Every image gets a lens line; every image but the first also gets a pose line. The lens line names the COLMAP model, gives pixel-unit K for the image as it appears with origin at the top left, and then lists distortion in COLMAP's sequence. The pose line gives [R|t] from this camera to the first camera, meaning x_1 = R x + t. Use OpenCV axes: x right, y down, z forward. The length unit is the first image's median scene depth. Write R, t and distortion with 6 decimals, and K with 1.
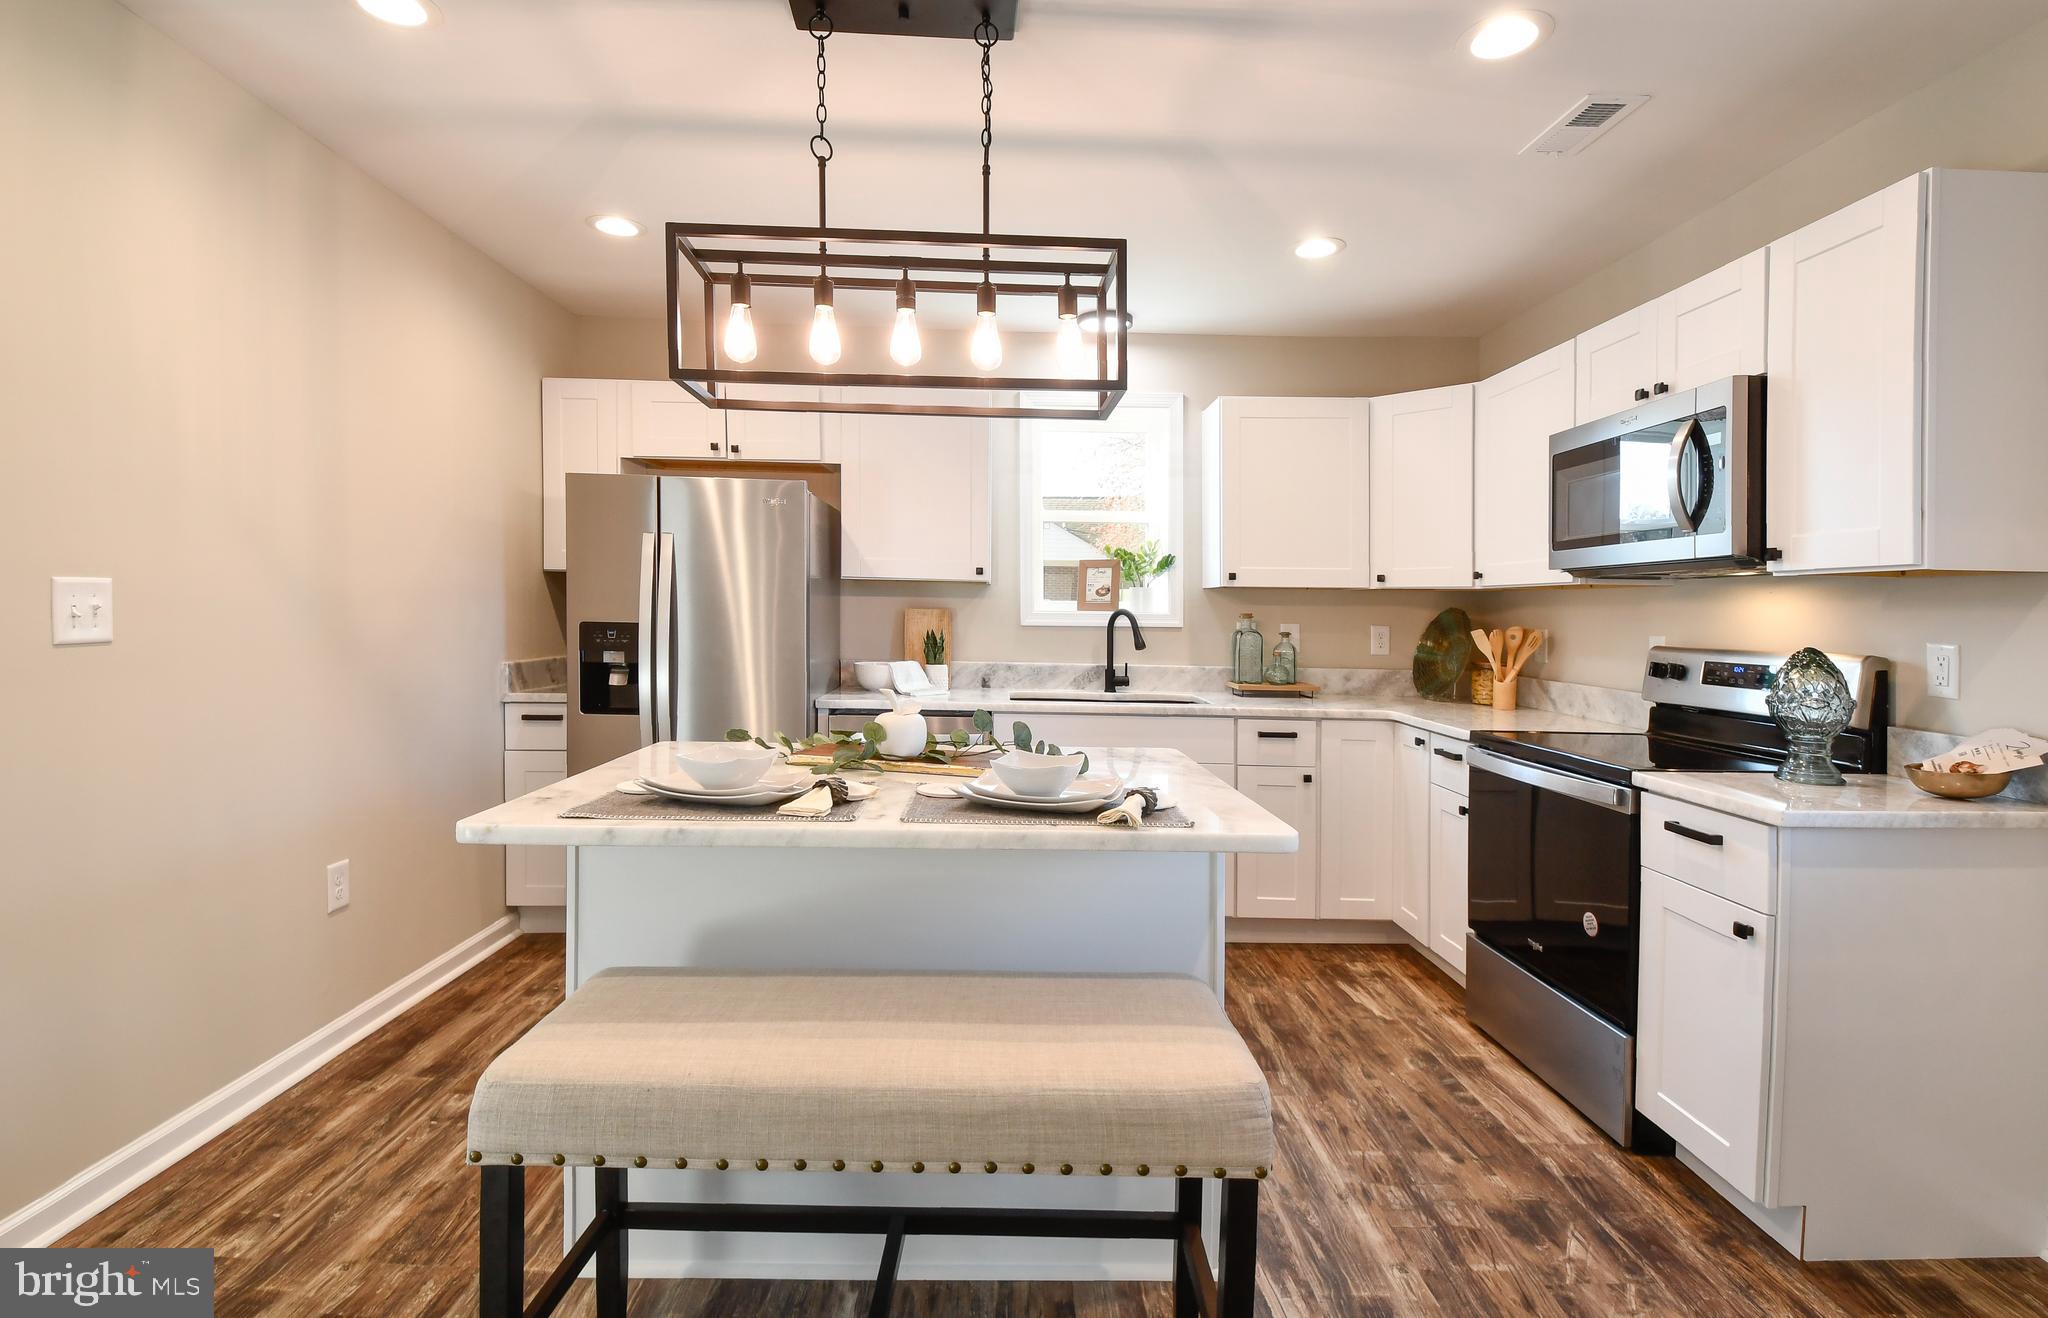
lens RADIAL K [[949.4, 0, 1008.5], [0, 949.4, 631.0], [0, 0, 1]] dist [-0.000675, -0.000558]
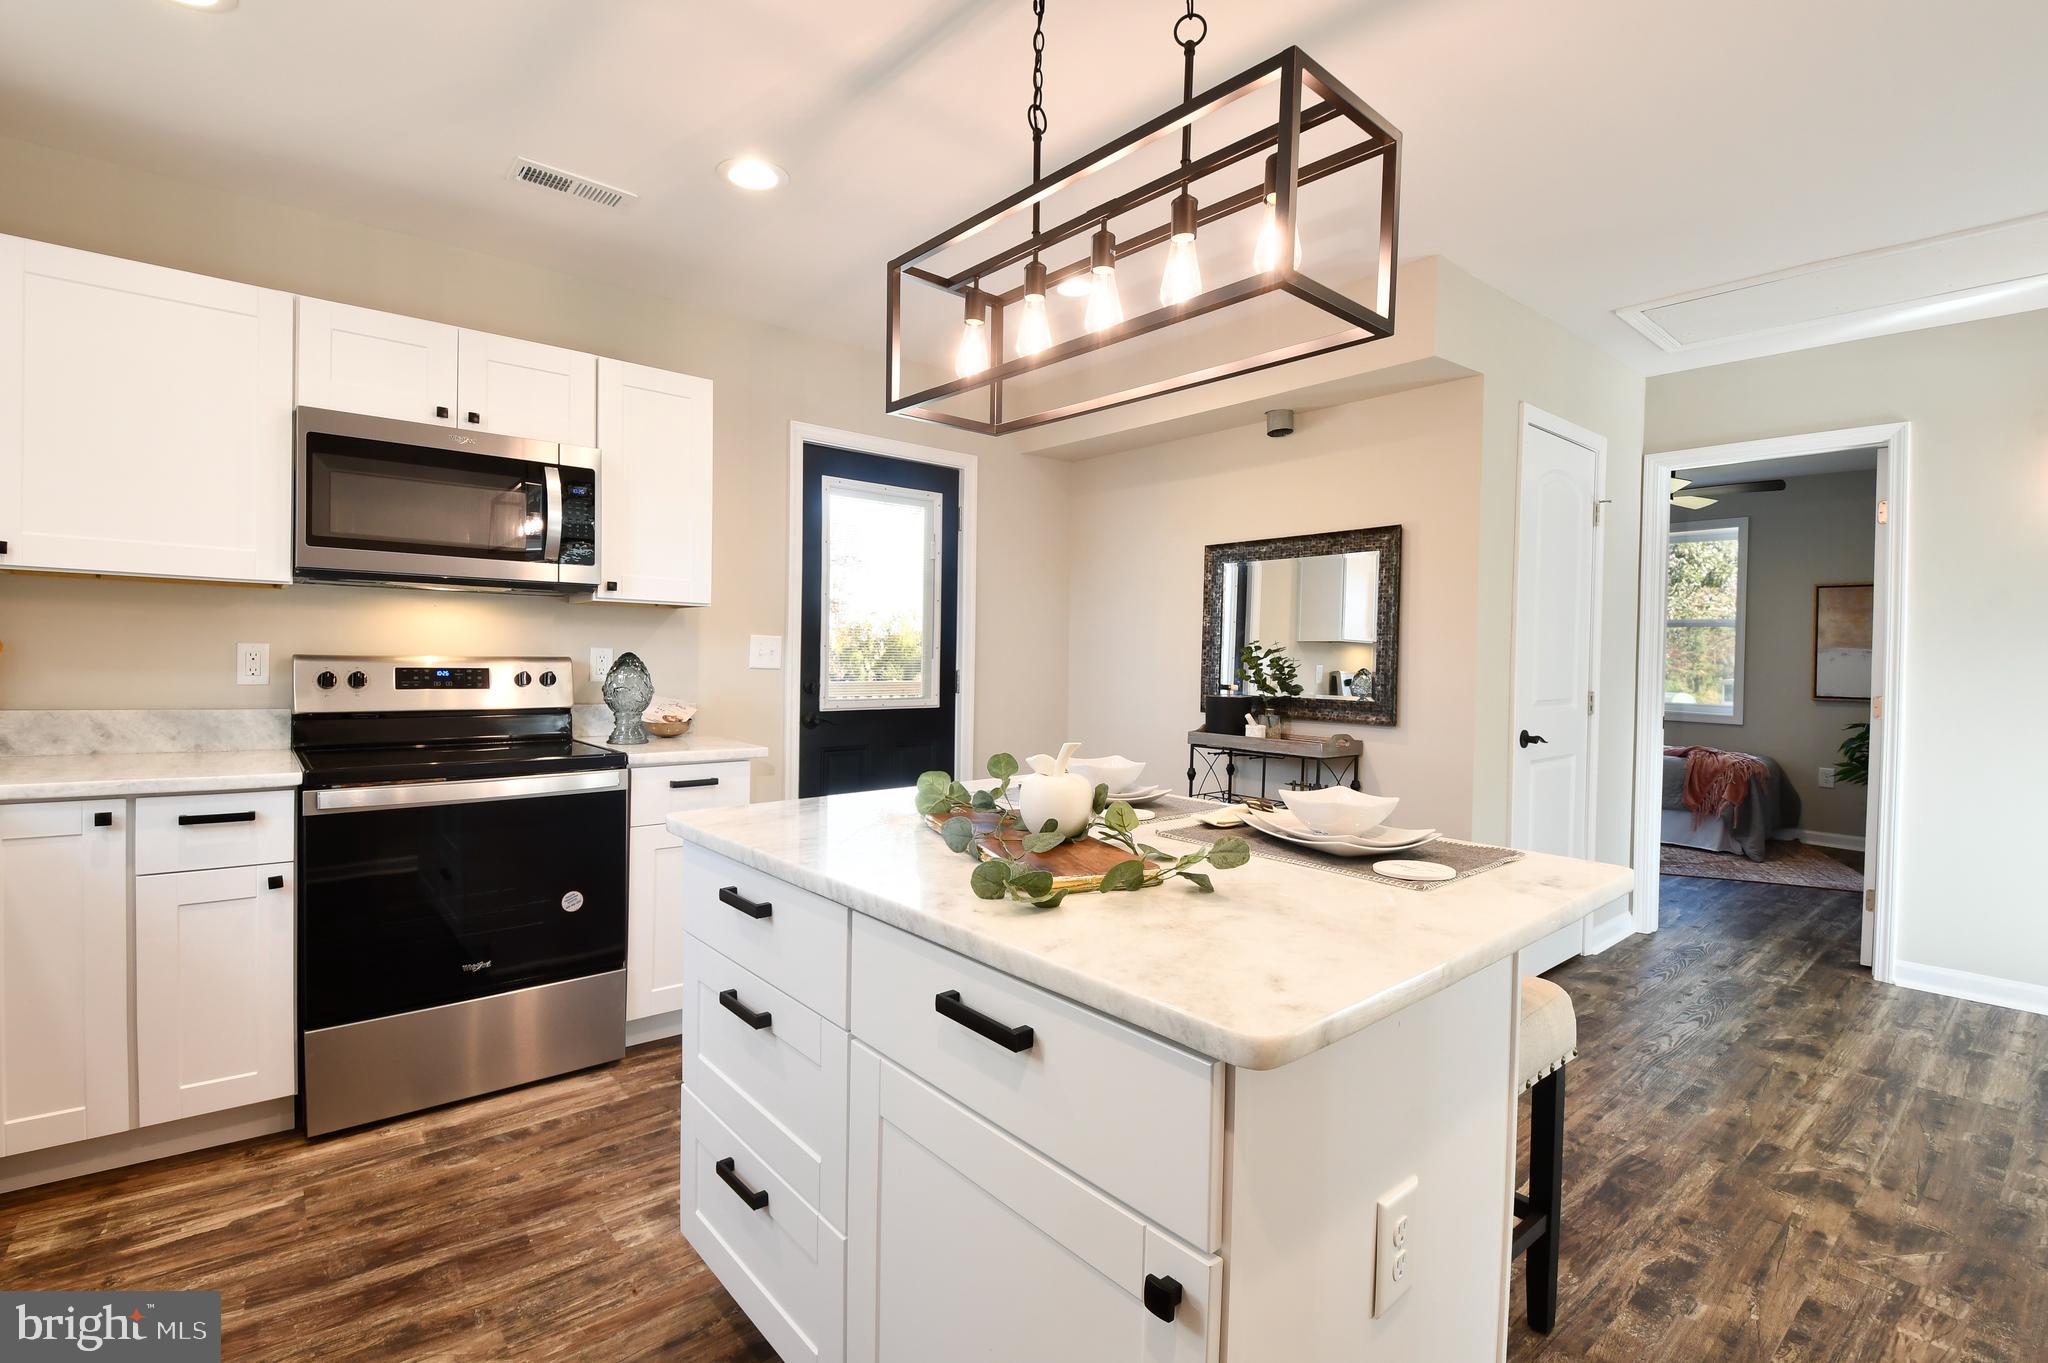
lens RADIAL K [[948.2, 0, 986.9], [0, 948.2, 655.0], [0, 0, 1]] dist [0.009794, -0.023373]
pose [[-0.622629, -0.027592, 0.782031, -0.405519], [-0.013320, 0.999607, 0.024663, -0.013915], [-0.782404, 0.004939, -0.622751, 0.925336]]
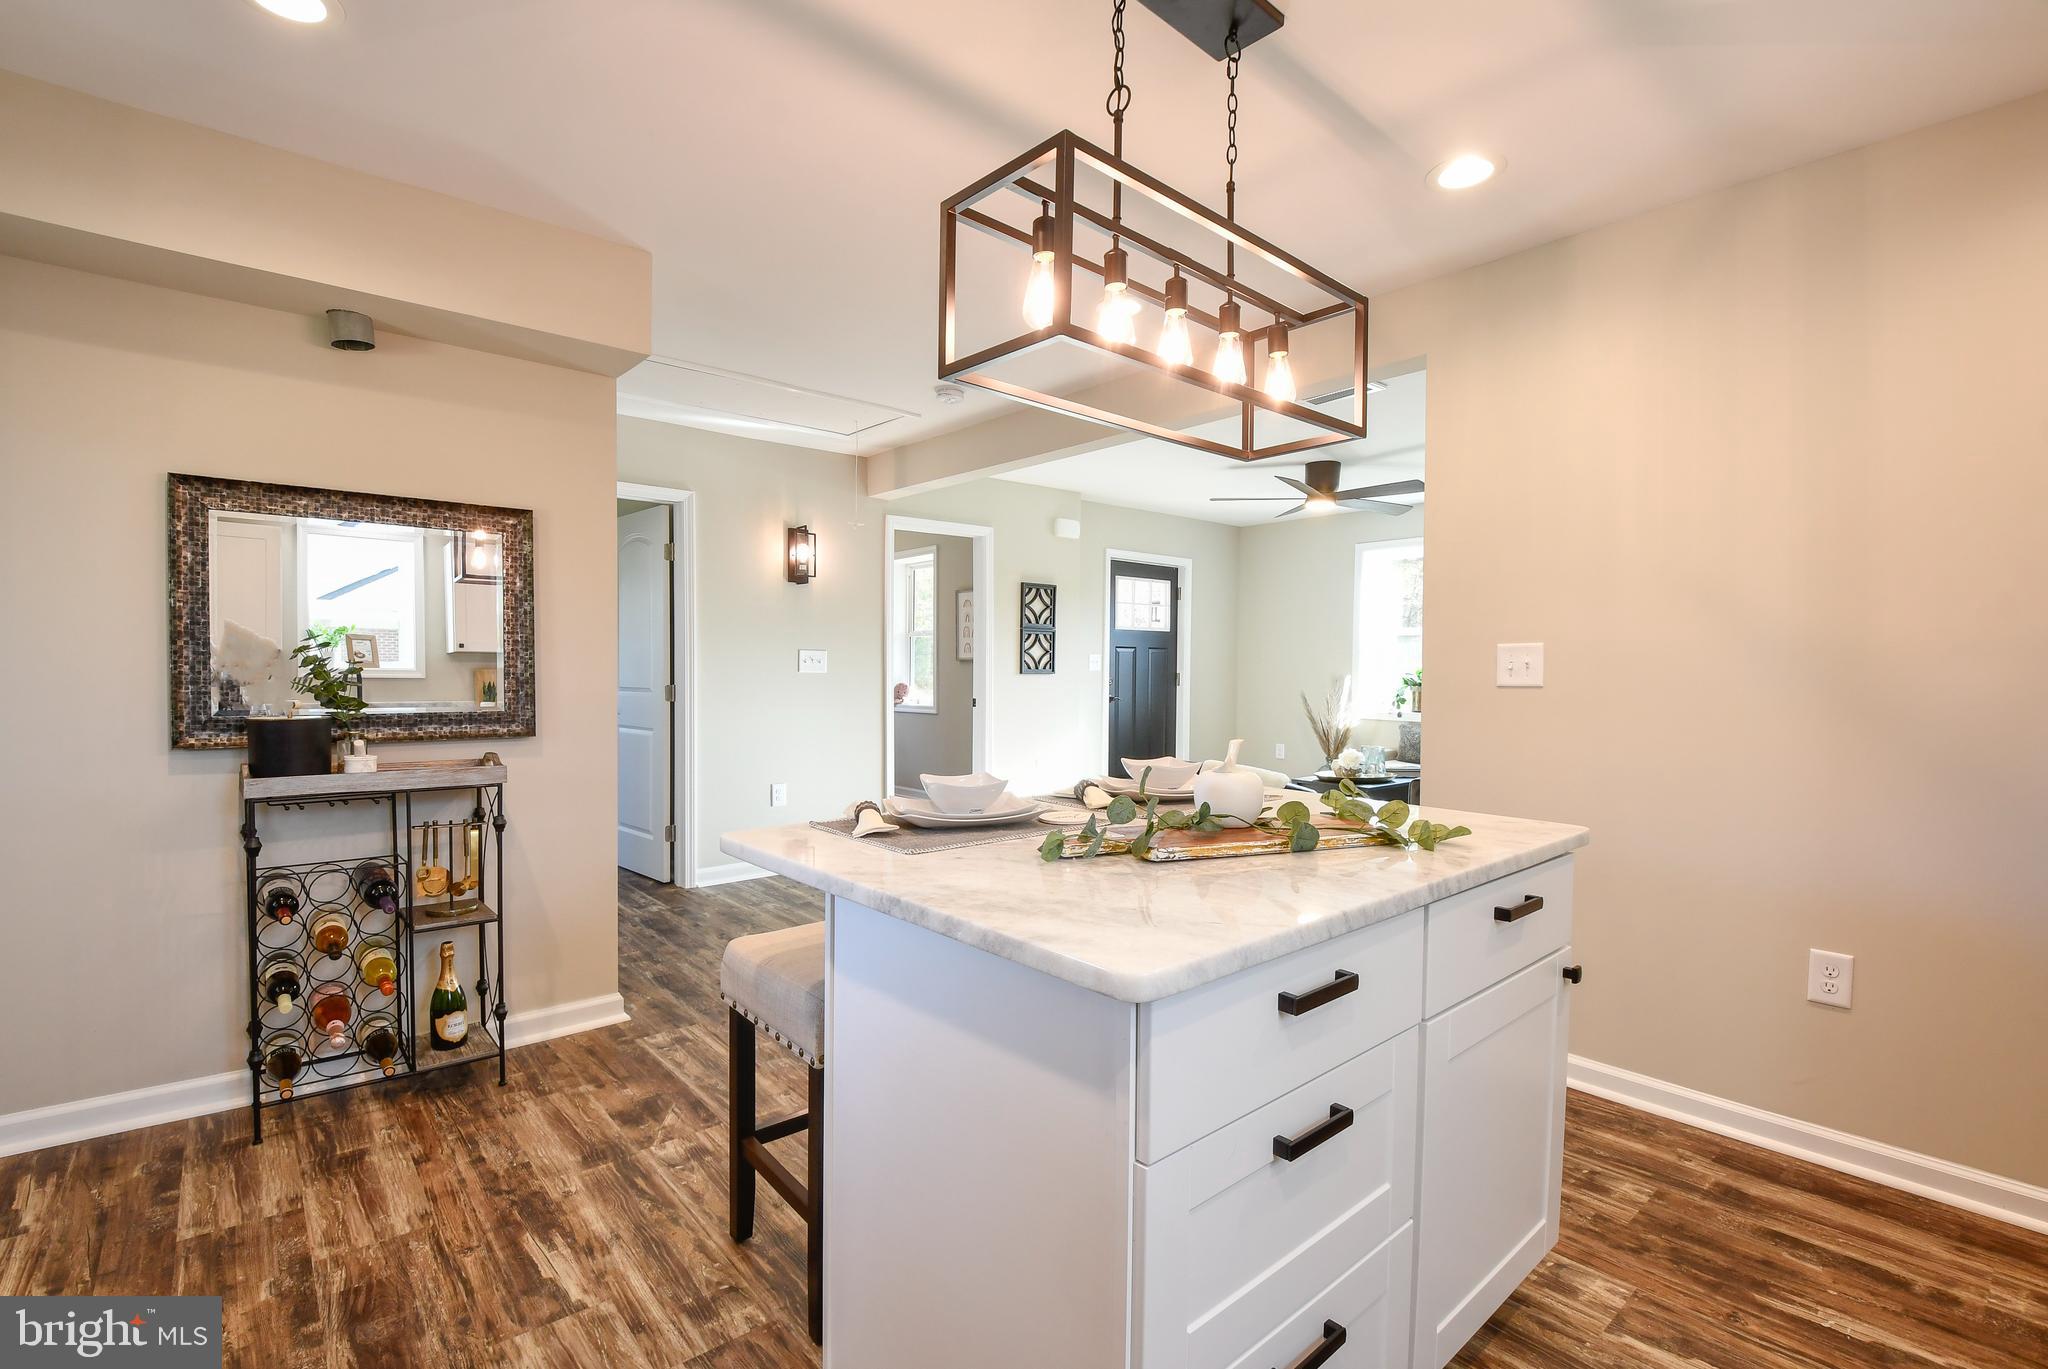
lens RADIAL K [[902.8, 0, 1010.4], [0, 902.8, 655.6], [0, 0, 1]] dist [0.074529, -0.000177]
pose [[-0.773078, -0.029926, -0.633605, 0.343066], [-0.028781, 0.999513, -0.012092, 0.002804], [0.633658, 0.008888, -0.773563, 0.918617]]
